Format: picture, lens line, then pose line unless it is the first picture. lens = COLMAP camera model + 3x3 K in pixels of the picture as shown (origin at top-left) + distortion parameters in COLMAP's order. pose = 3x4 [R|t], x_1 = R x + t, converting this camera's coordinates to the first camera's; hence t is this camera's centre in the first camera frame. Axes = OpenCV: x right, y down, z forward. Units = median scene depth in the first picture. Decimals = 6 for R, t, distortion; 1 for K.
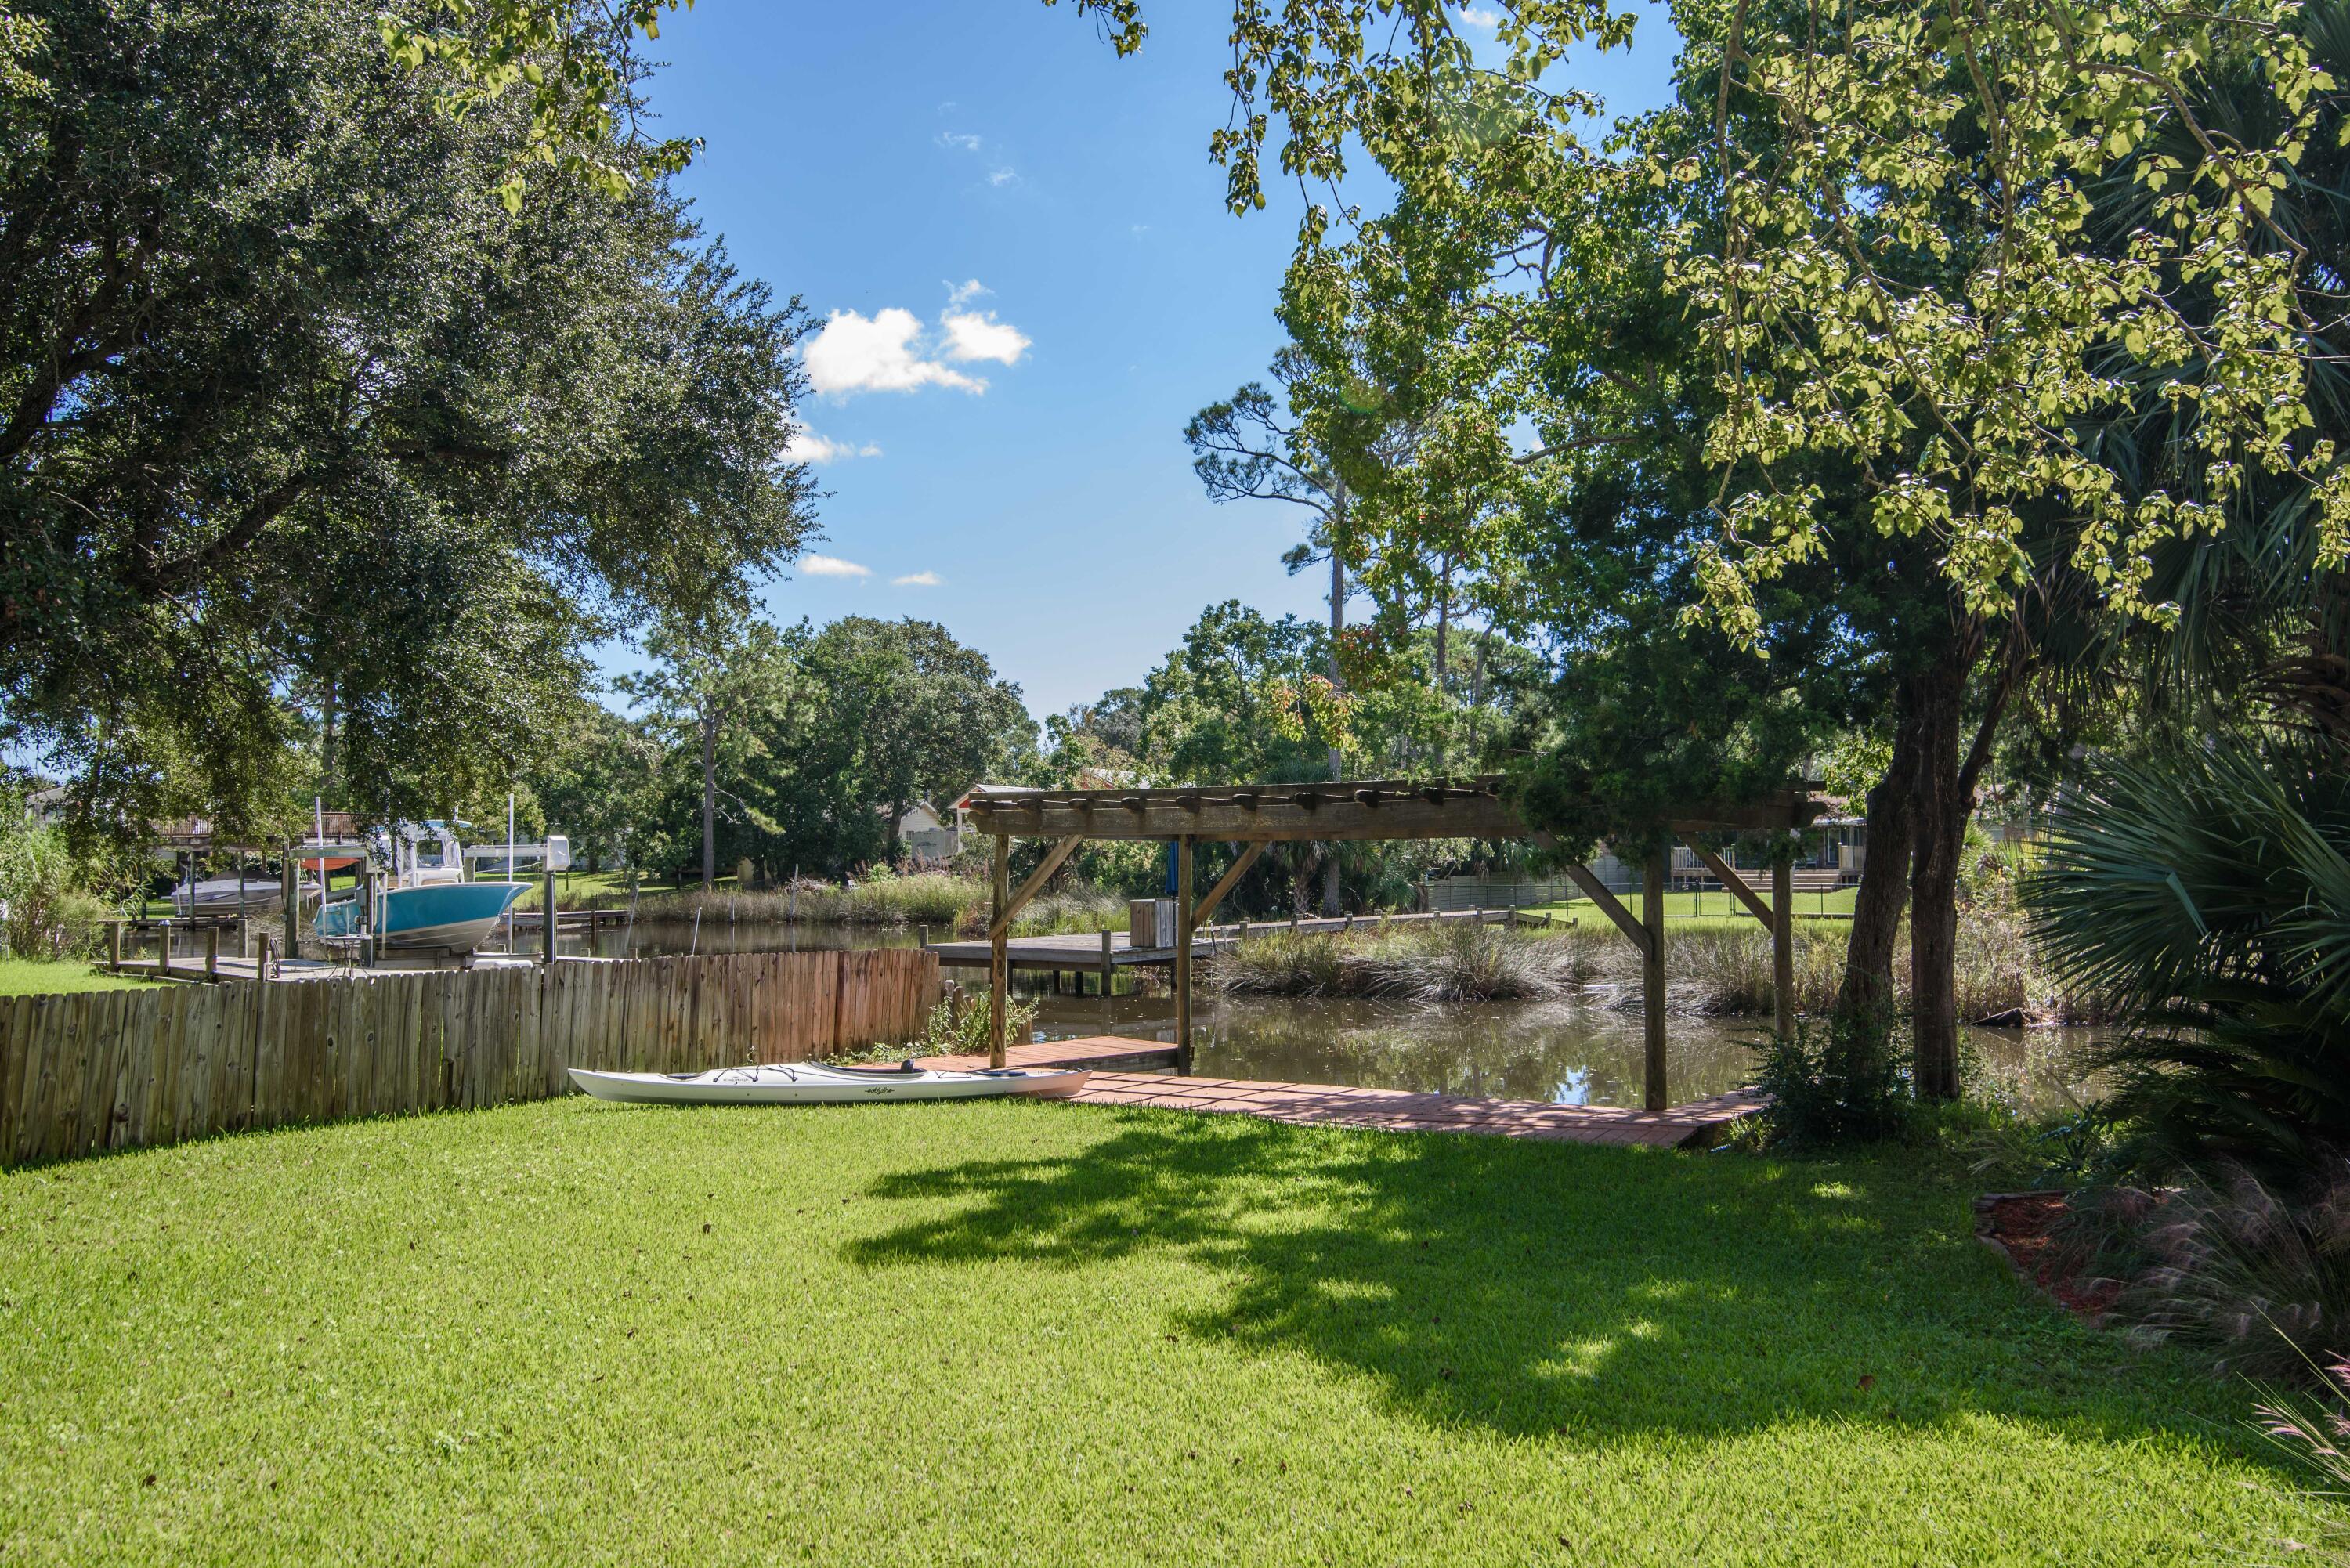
lens RADIAL K [[1800.3, 0, 1187.5], [0, 1800.3, 798.7], [0, 0, 1]] dist [0.021840, 0.003136]
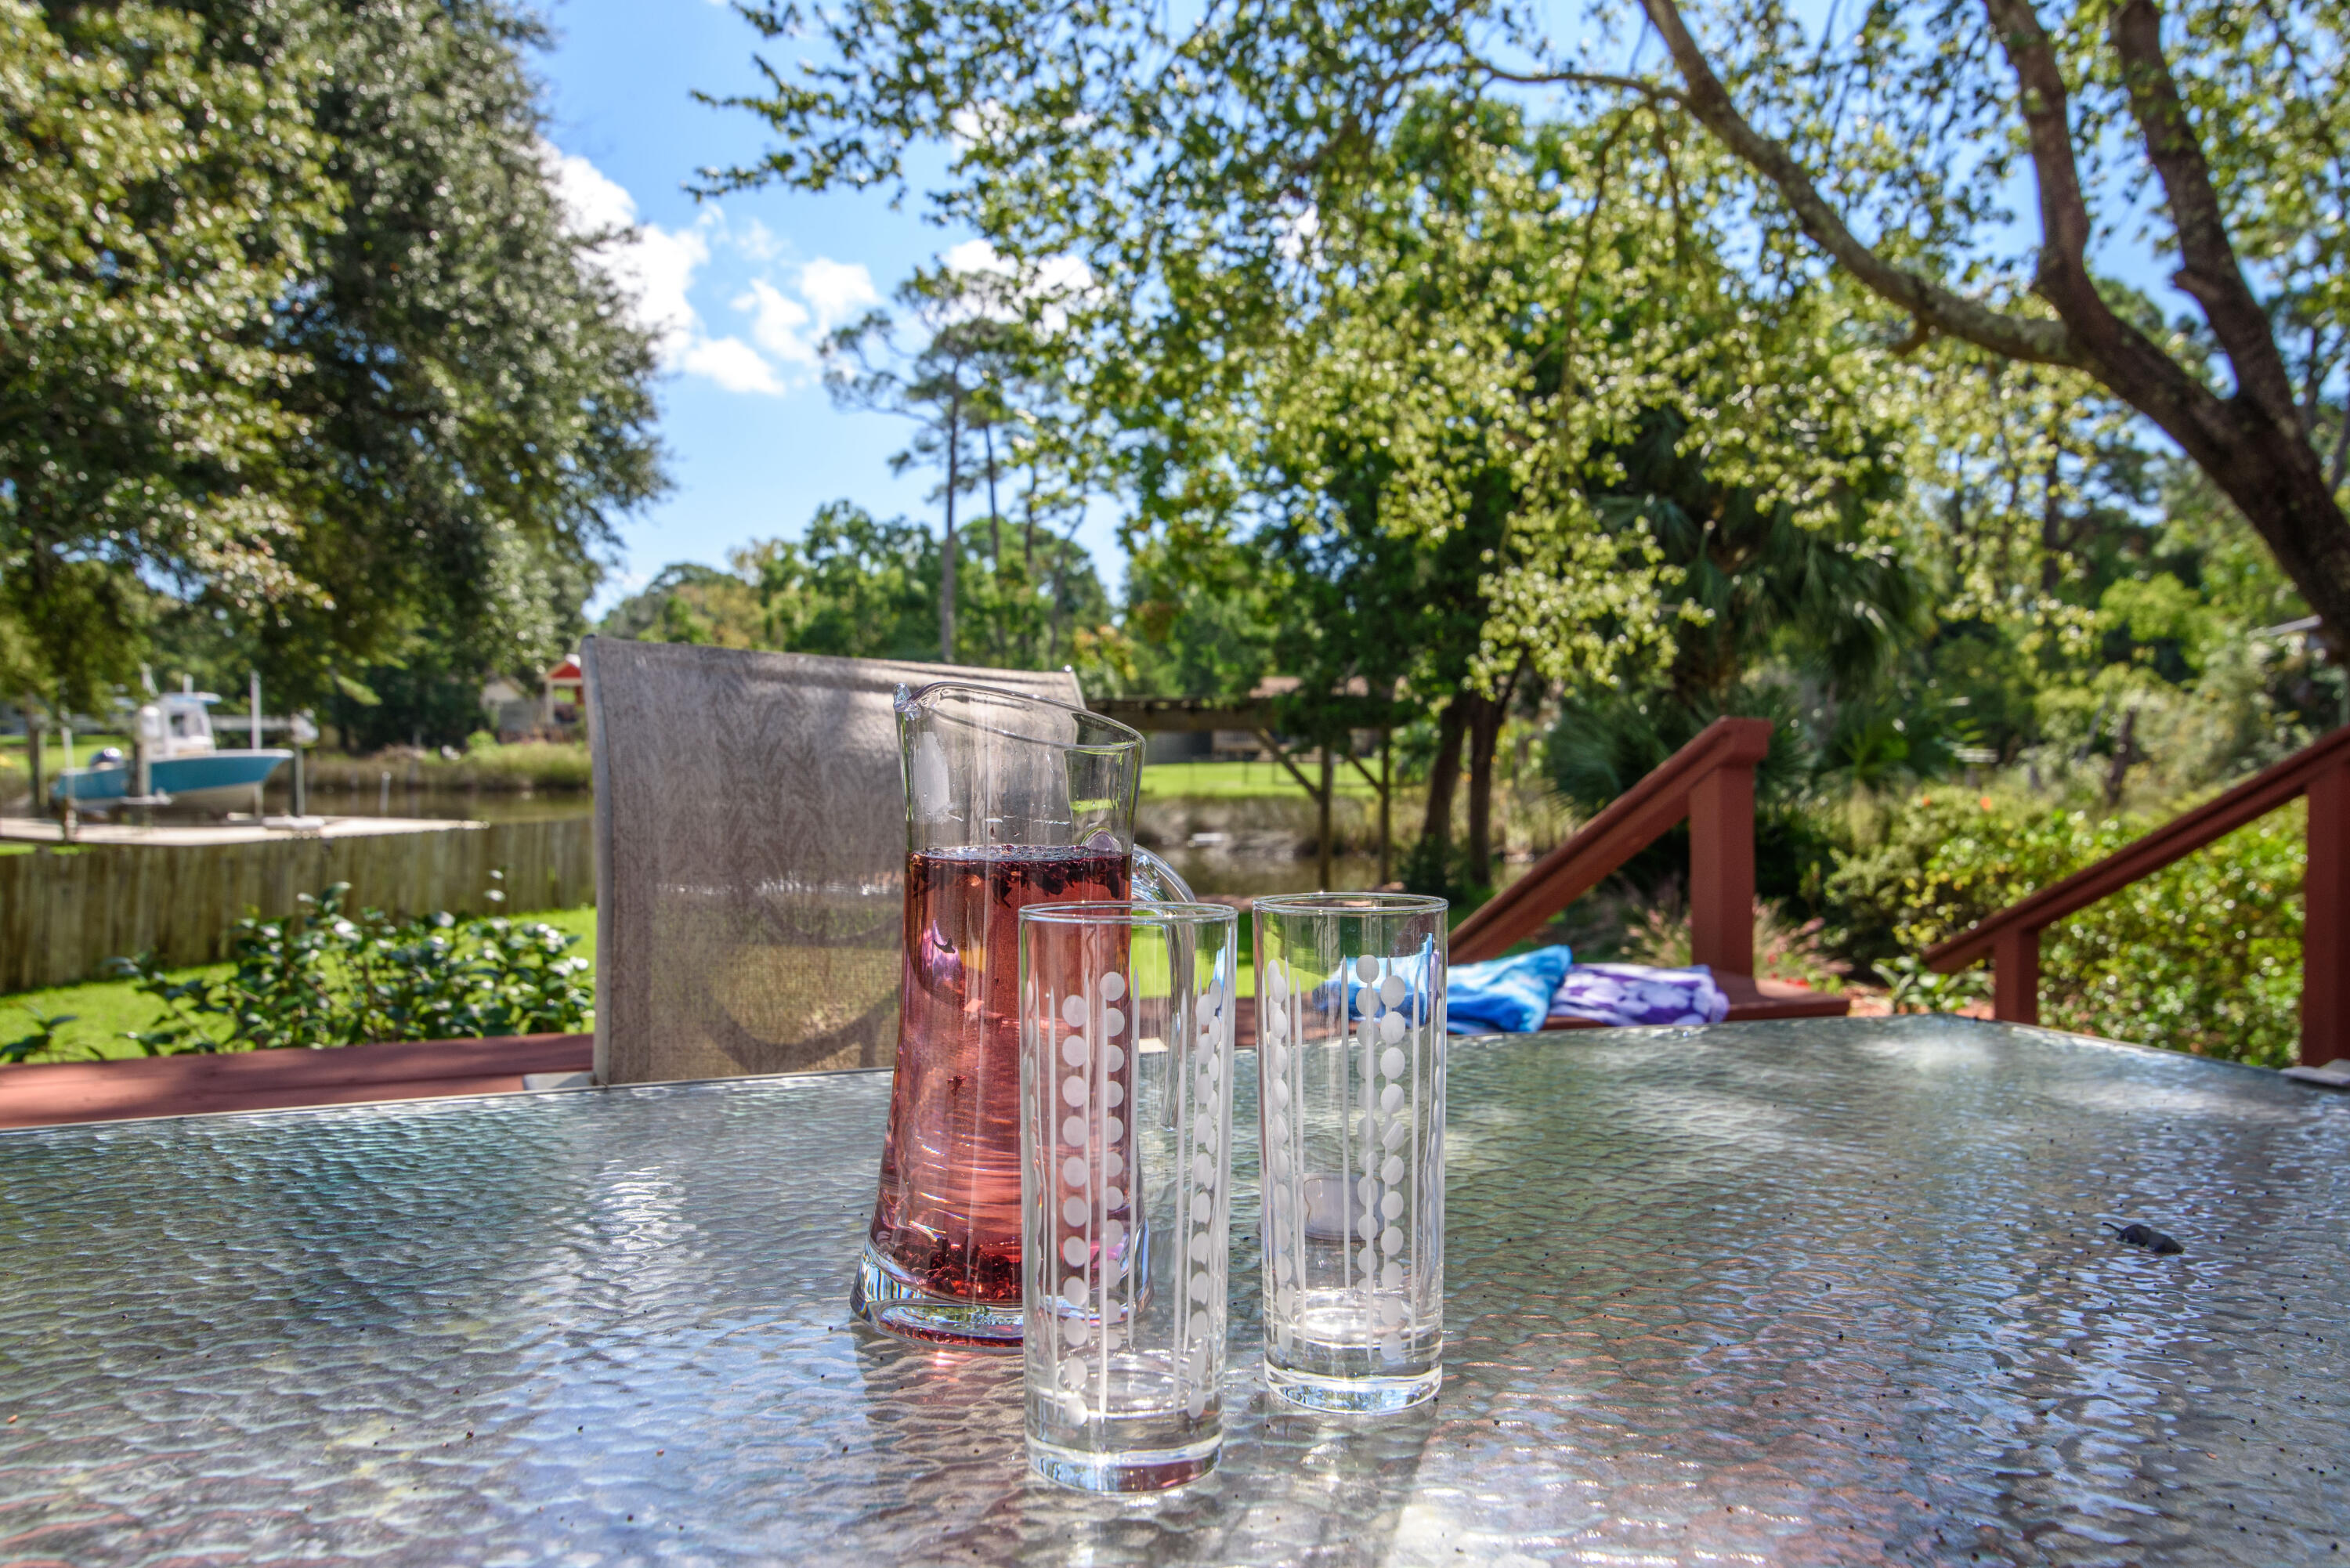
lens RADIAL K [[1708.5, 0, 1196.2], [0, 1708.5, 801.3], [0, 0, 1]] dist [-0.004684, -0.001847]
pose [[0.964306, -0.000409, 0.264788, -0.098529], [-0.019449, 0.997188, 0.072370, -0.010823], [-0.264073, -0.074937, 0.961587, -0.174743]]
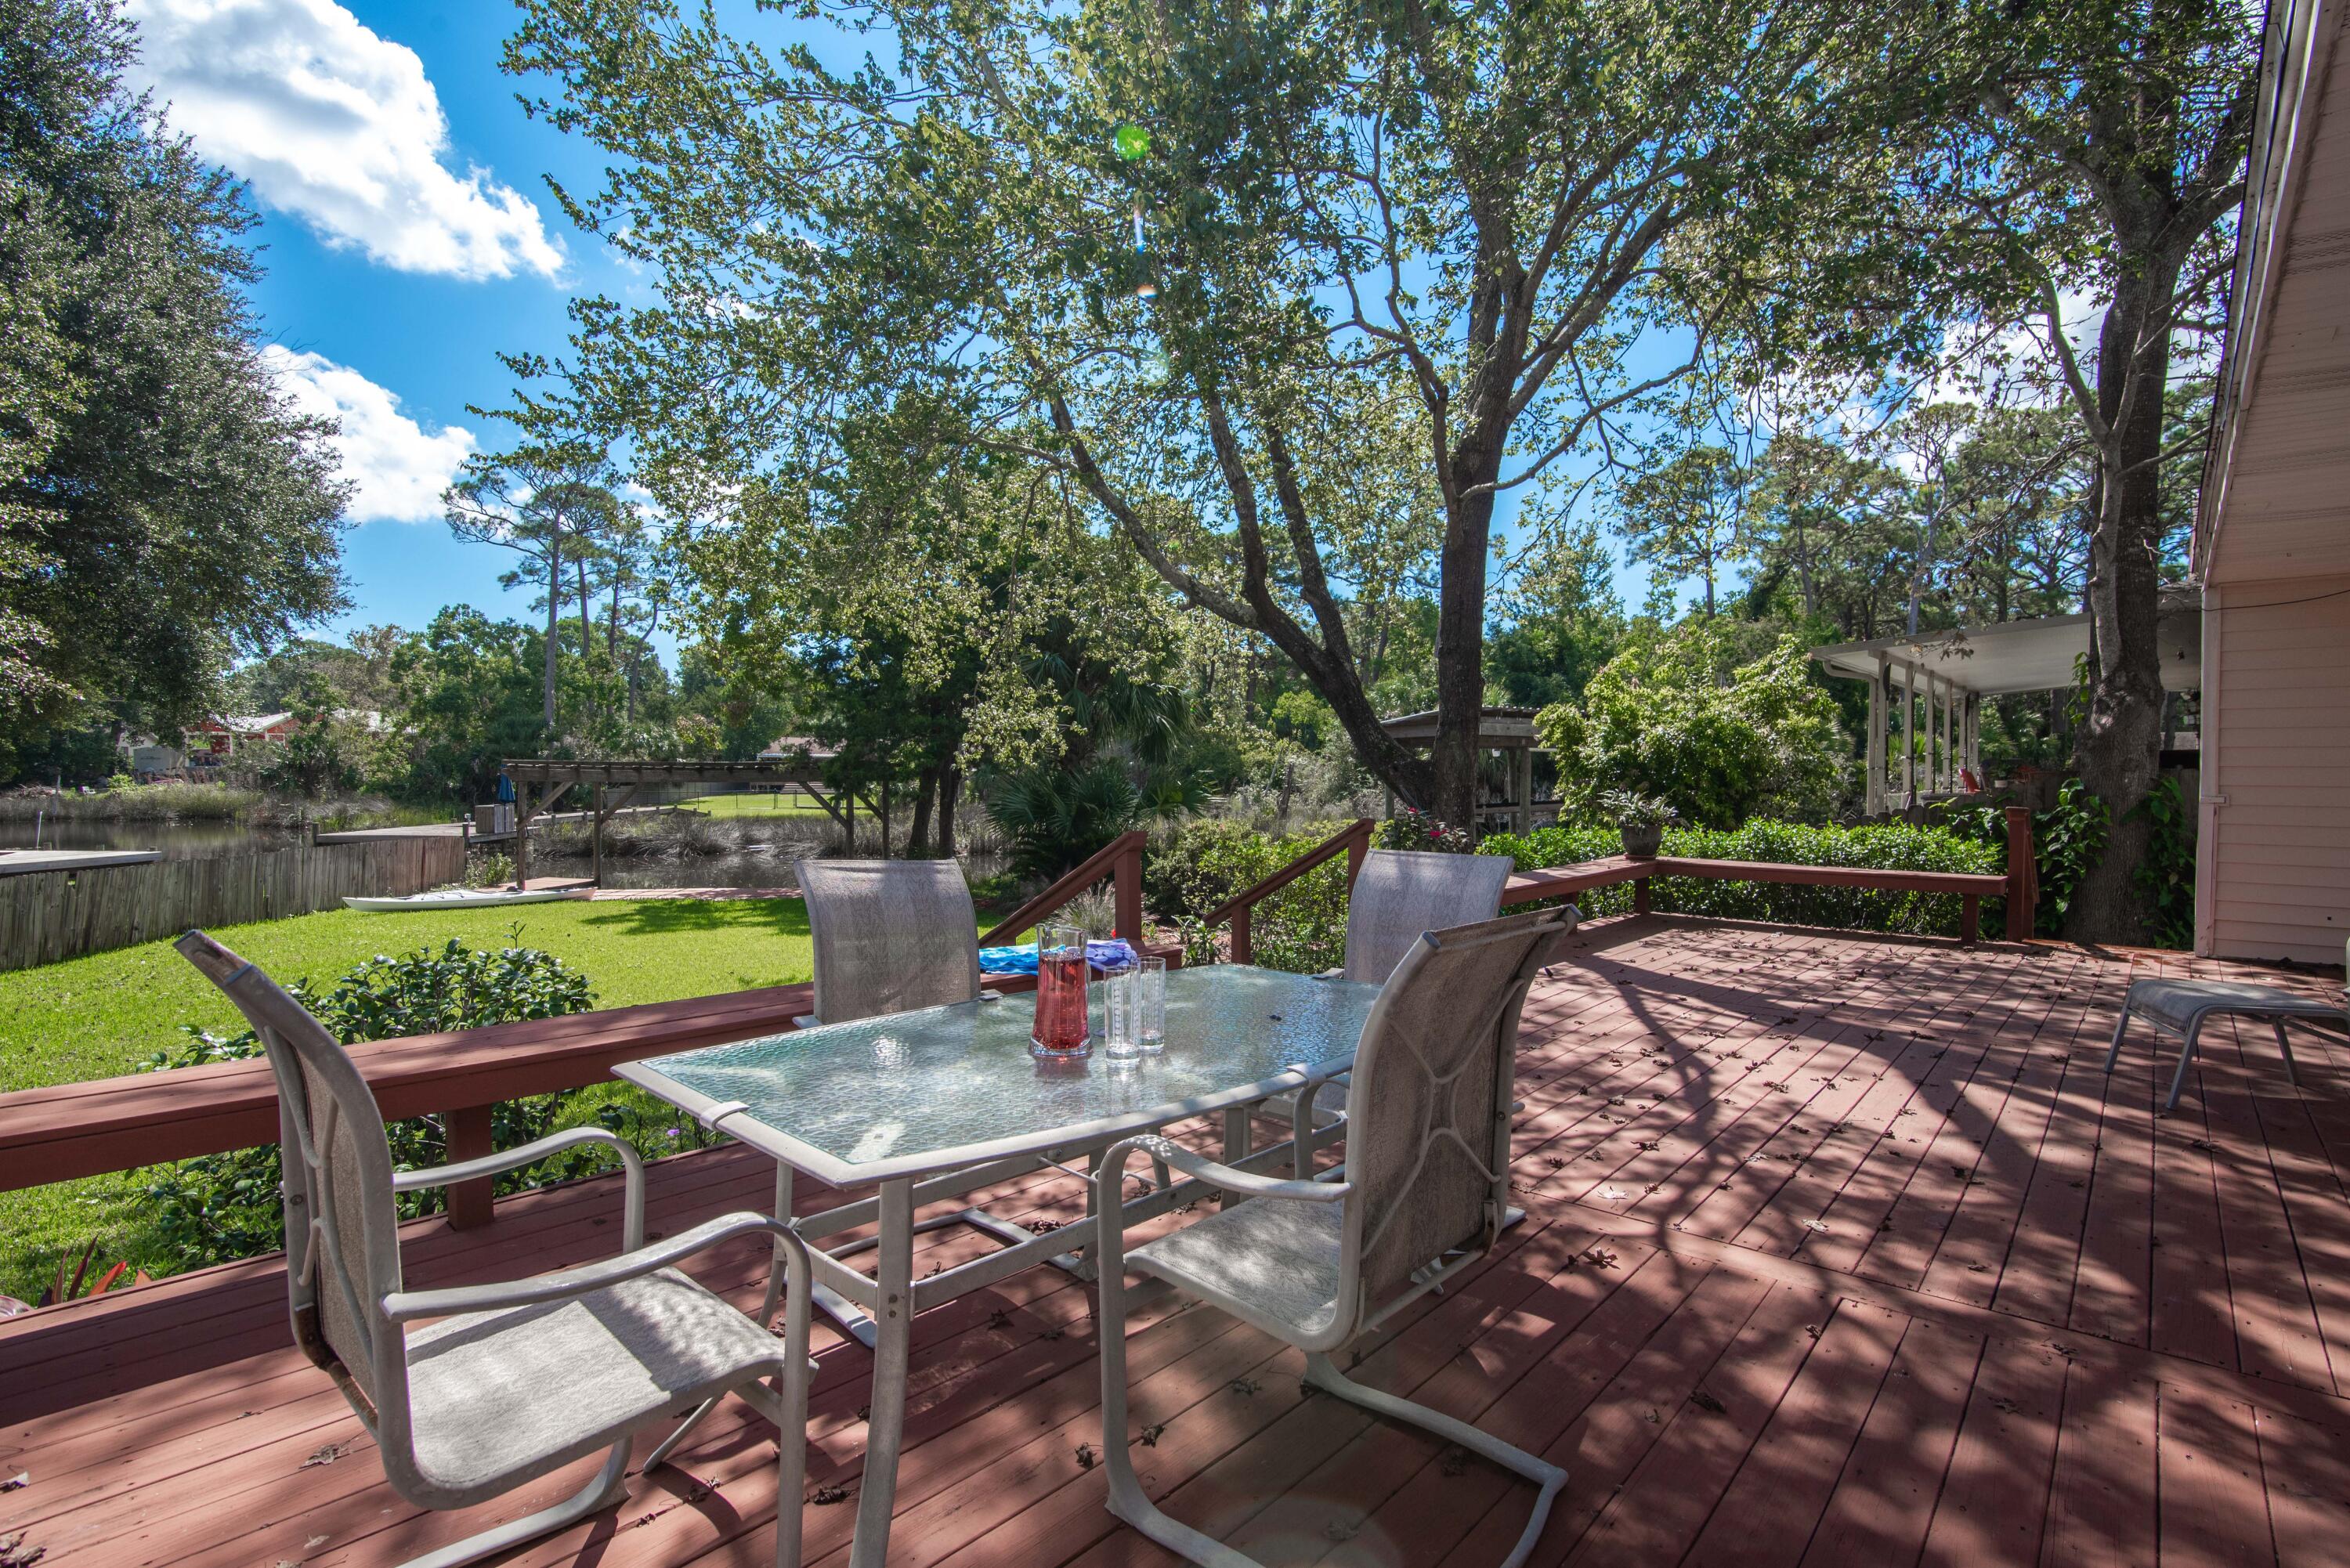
lens RADIAL K [[1077.1, 0, 1175.9], [0, 1077.1, 785.8], [0, 0, 1]] dist [-0.010566, -0.000638]
pose [[0.789158, 0.000382, 0.614190, -0.123295], [-0.029962, 0.998833, 0.037876, -0.019621], [-0.613458, -0.048293, 0.788249, -0.201275]]
